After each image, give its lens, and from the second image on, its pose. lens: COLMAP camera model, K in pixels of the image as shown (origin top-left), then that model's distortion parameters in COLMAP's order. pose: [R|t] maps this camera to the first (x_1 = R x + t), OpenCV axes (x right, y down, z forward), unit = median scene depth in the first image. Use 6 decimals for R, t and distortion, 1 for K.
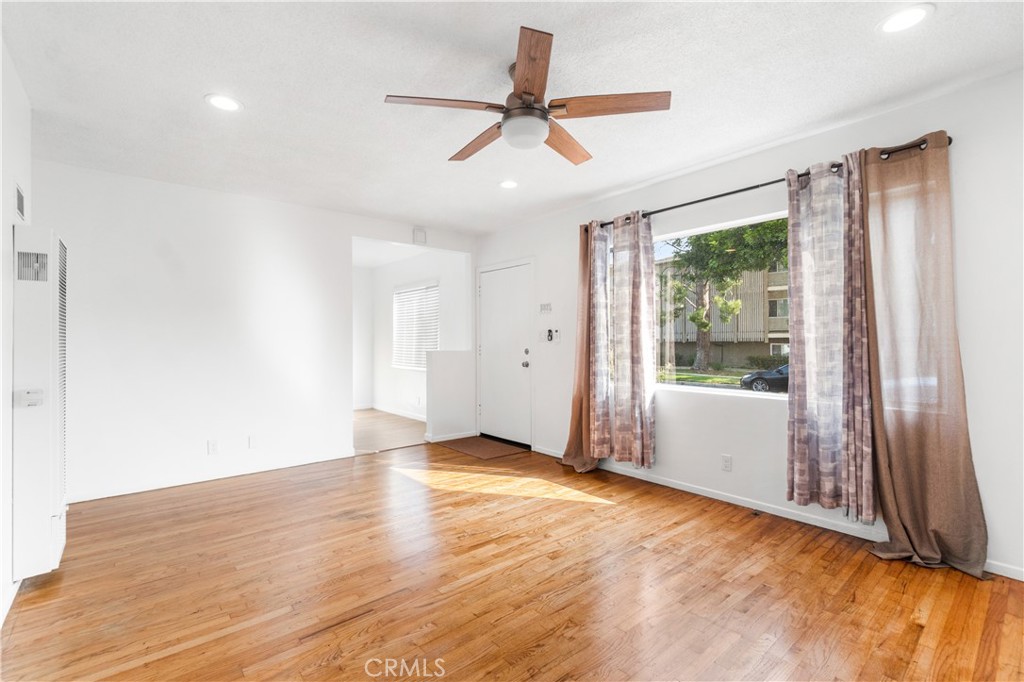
lens RADIAL K [[453.4, 0, 507.3], [0, 453.4, 331.1], [0, 0, 1]] dist [-0.004314, -0.001835]
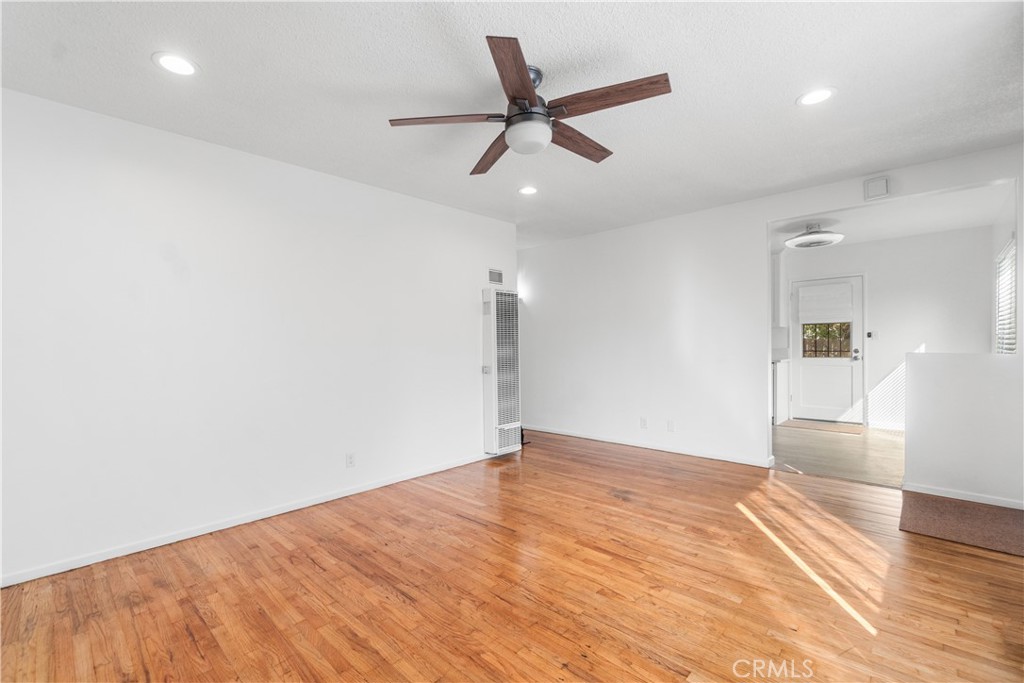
lens RADIAL K [[455.8, 0, 502.3], [0, 455.8, 341.0], [0, 0, 1]] dist [-0.003575, 0.000137]
pose [[0.097351, -0.004268, -0.995241, 0.847594], [0.031899, 0.999490, -0.001166, 0.016150], [0.994739, -0.031634, 0.097438, 0.667288]]
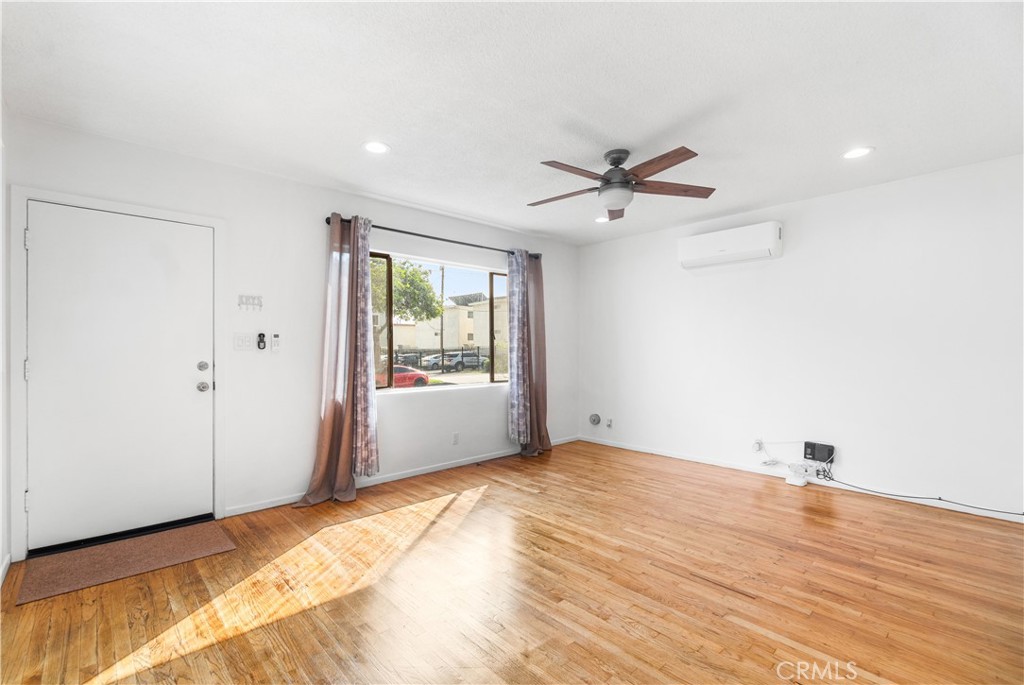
lens RADIAL K [[448.2, 0, 494.6], [0, 448.2, 337.4], [0, 0, 1]] dist [-0.005211, 0.001115]
pose [[-0.021681, 0.026246, 0.999420, -1.061134], [-0.016892, 0.999503, -0.026614, 0.027517], [-0.999622, -0.017459, -0.021227, 1.116970]]
